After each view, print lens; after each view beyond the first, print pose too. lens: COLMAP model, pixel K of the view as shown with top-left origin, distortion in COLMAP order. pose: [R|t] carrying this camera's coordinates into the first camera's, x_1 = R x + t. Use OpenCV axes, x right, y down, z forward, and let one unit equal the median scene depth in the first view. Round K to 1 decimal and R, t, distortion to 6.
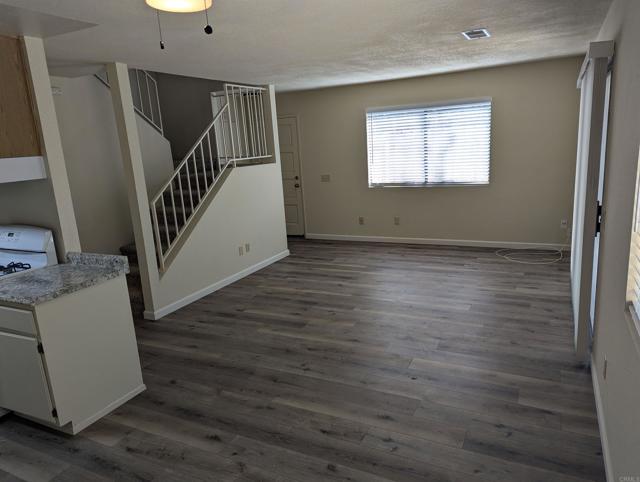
lens RADIAL K [[447.9, 0, 325.2], [0, 447.9, 238.8], [0, 0, 1]] dist [0.059298, -0.052664]
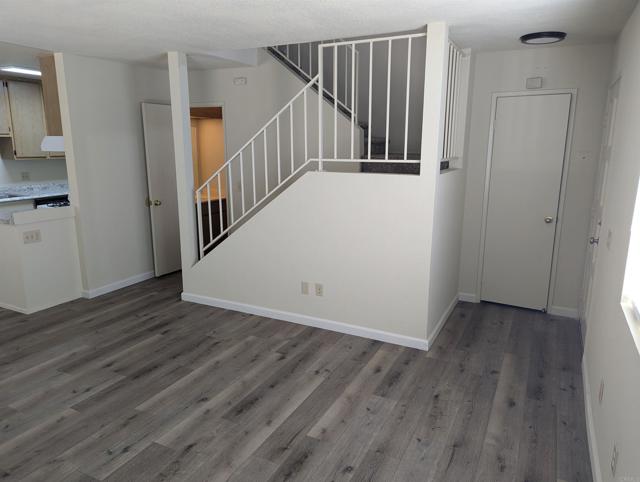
lens RADIAL K [[447.9, 0, 322.5], [0, 447.9, 239.4], [0, 0, 1]] dist [0.059298, -0.052664]
pose [[-0.002048, 0.273659, -0.961824, 0.745199], [-0.219820, 0.938177, 0.267399, -0.381229], [0.975538, 0.211976, 0.058234, 1.544851]]
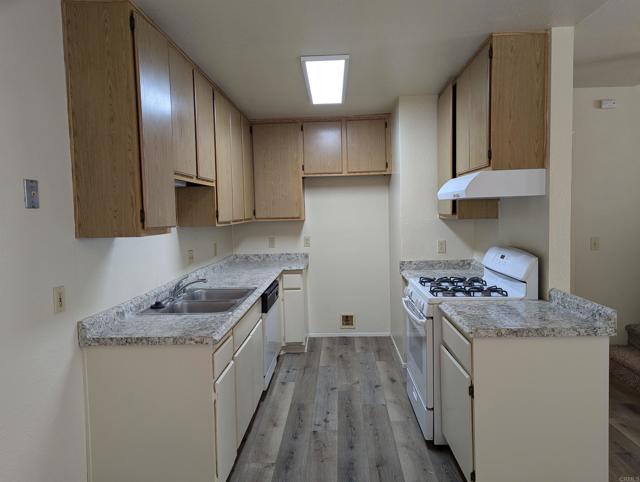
lens RADIAL K [[447.9, 0, 318.9], [0, 447.9, 240.8], [0, 0, 1]] dist [0.059298, -0.052664]
pose [[0.406505, 0.112160, -0.906738, -0.018499], [-0.194363, 0.980336, 0.034128, 0.000172], [0.892736, 0.162363, 0.420311, 0.262923]]
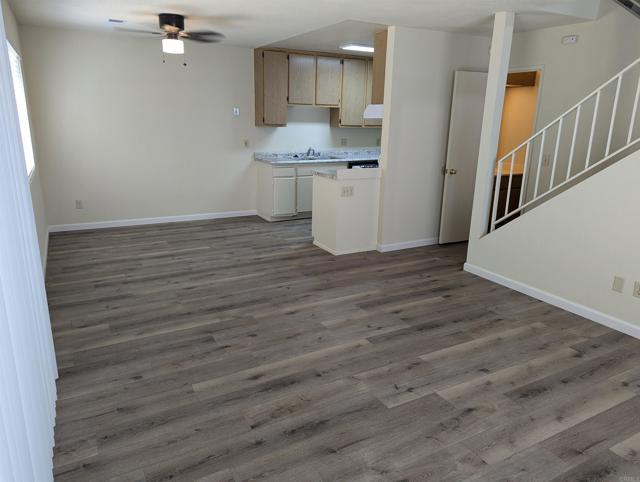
lens RADIAL K [[447.9, 0, 320.9], [0, 447.9, 237.3], [0, 0, 1]] dist [0.059298, -0.052664]
pose [[-0.566616, 0.264617, -0.780336, 0.762659], [-0.161153, 0.893153, 0.419890, -0.342144], [0.808070, 0.363670, -0.463430, 1.495875]]
